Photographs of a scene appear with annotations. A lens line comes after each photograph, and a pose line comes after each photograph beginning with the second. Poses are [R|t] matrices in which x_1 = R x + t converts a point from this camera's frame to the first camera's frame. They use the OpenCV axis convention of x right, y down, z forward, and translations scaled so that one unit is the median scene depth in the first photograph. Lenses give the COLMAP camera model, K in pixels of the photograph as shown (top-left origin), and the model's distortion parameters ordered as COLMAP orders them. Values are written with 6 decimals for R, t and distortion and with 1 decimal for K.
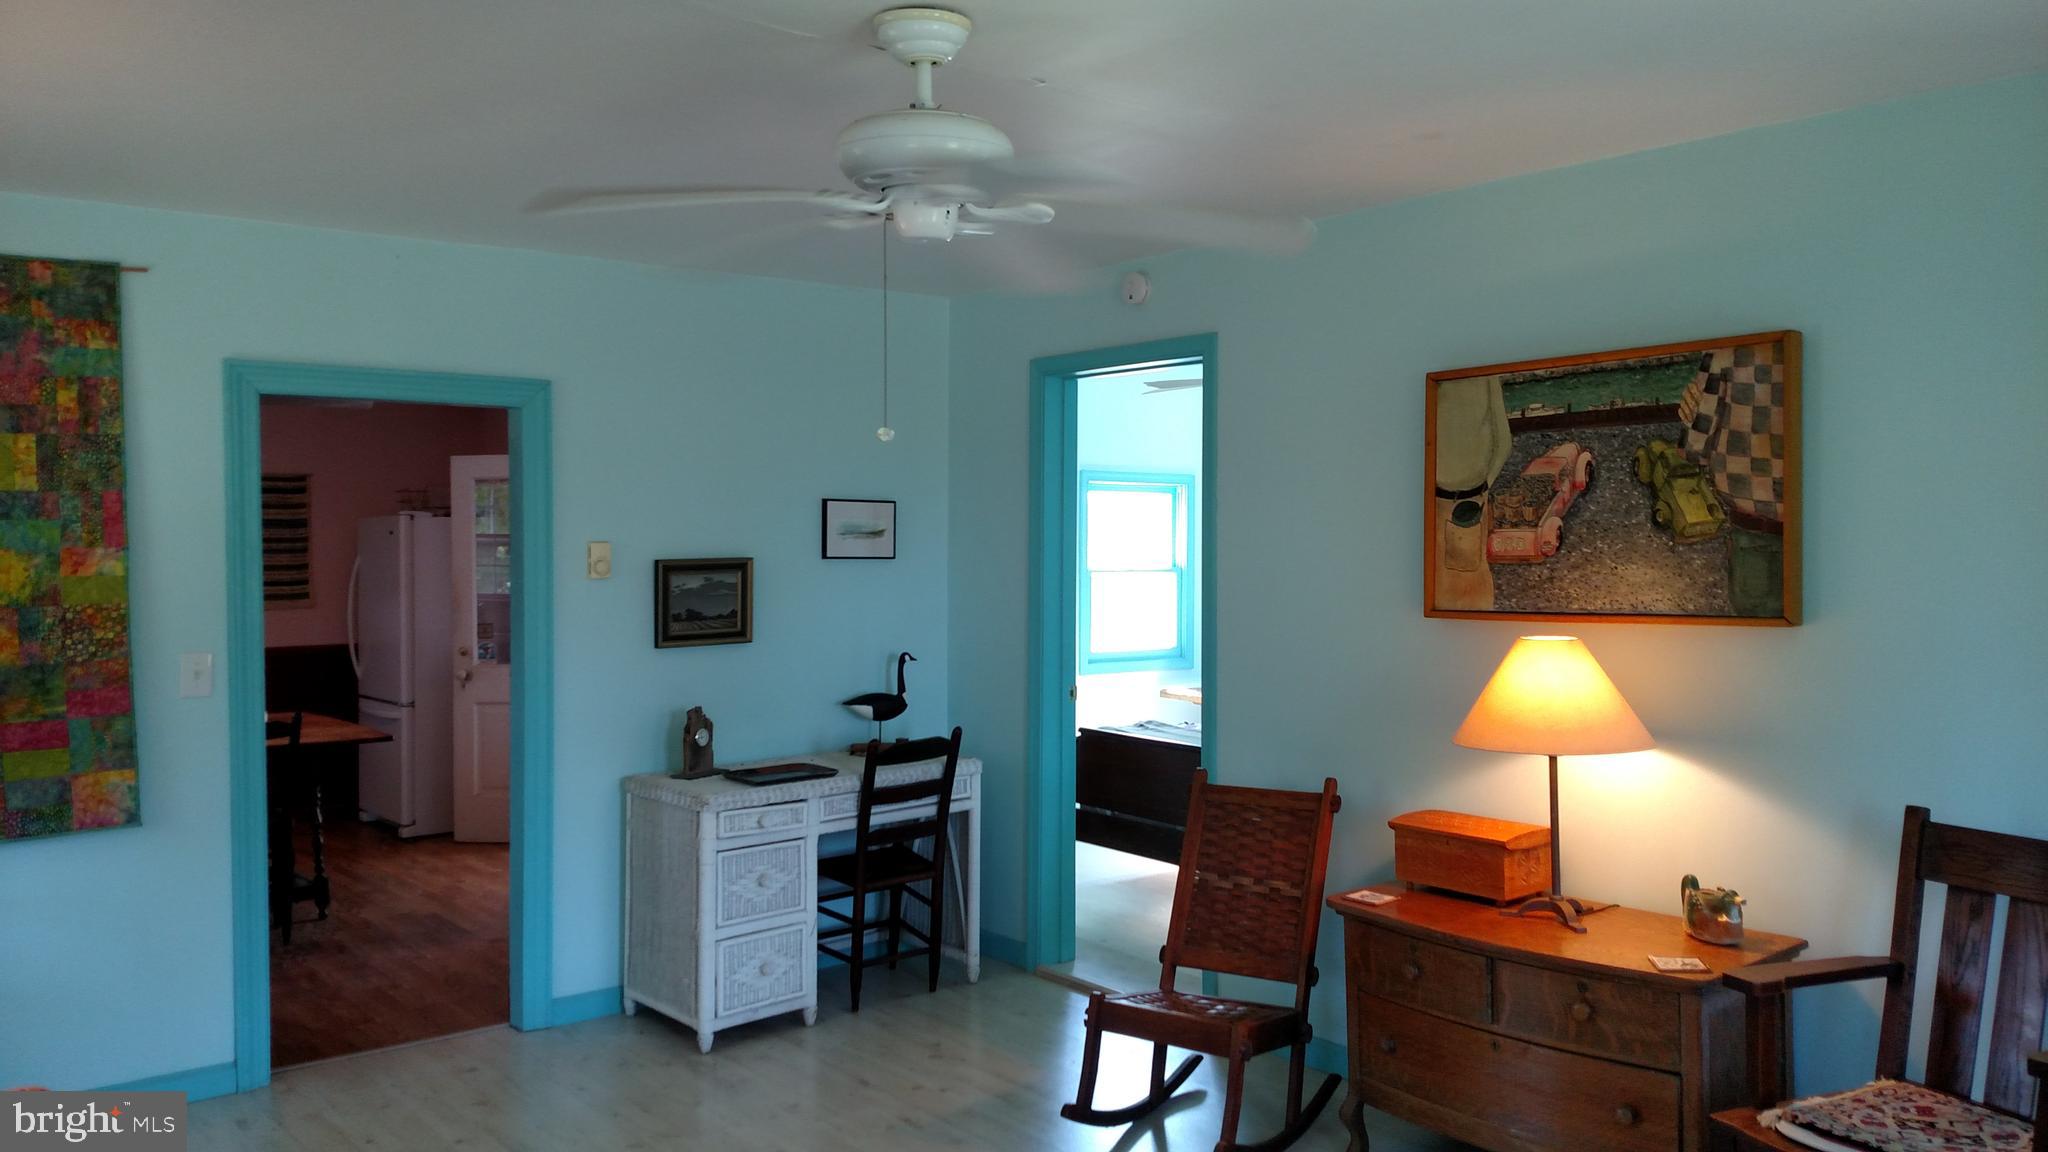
lens RADIAL K [[1637.7, 0, 1024.0], [0, 1637.7, 576.0], [0, 0, 1]] dist [0.157590, -0.293299]
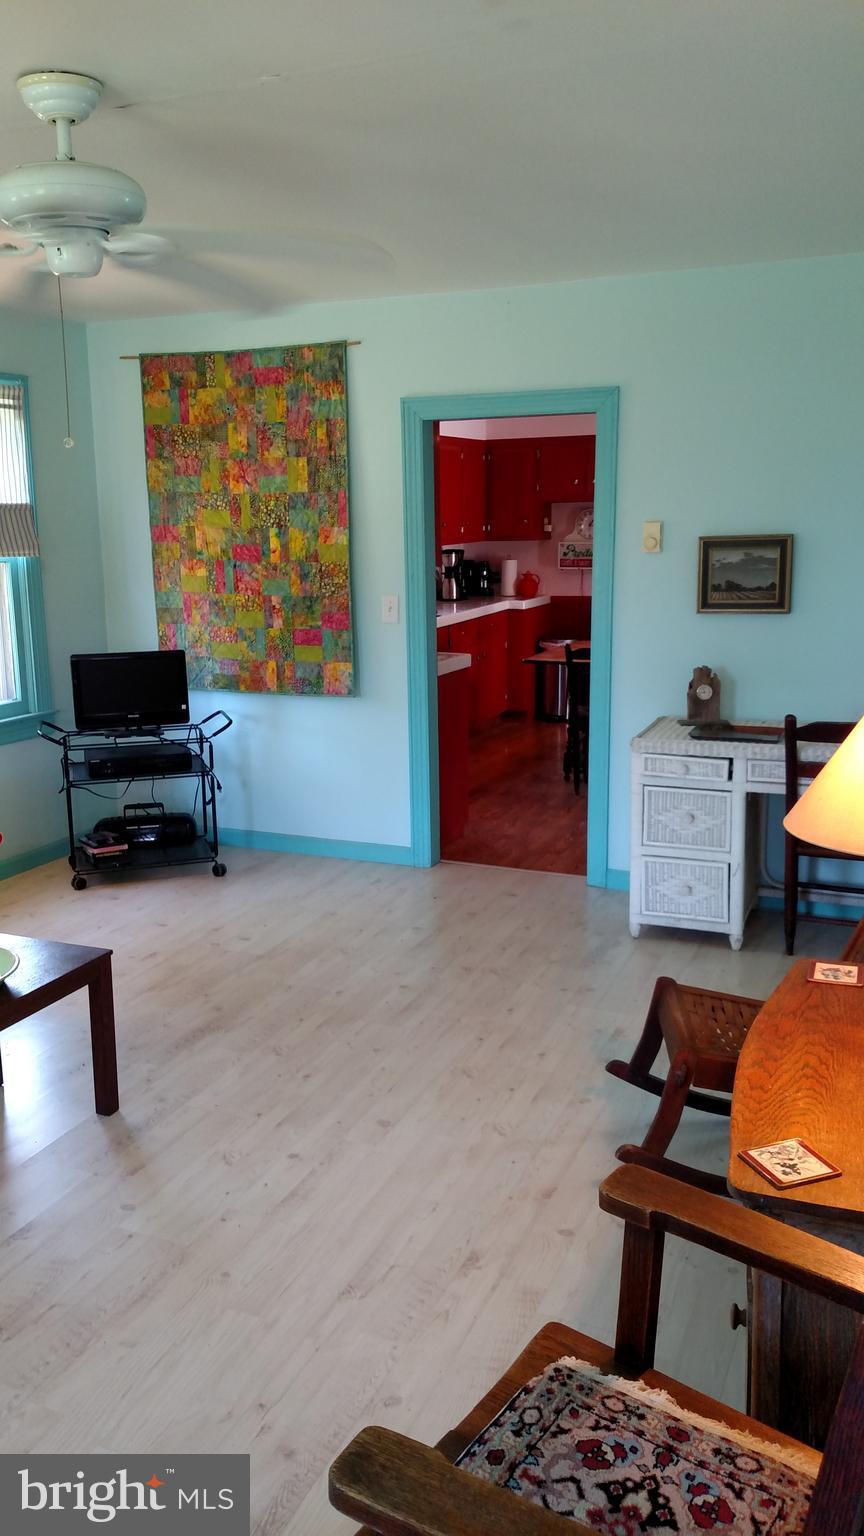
lens RADIAL K [[1228.3, 0, 439.3], [0, 1228.3, 794.6], [0, 0, 1]] dist [0.157590, -0.293299]
pose [[0.438962, 0.201853, -0.875539, 0.624238], [-0.008938, 0.975371, 0.220388, -0.029630], [0.898461, -0.088916, 0.429955, 0.538343]]
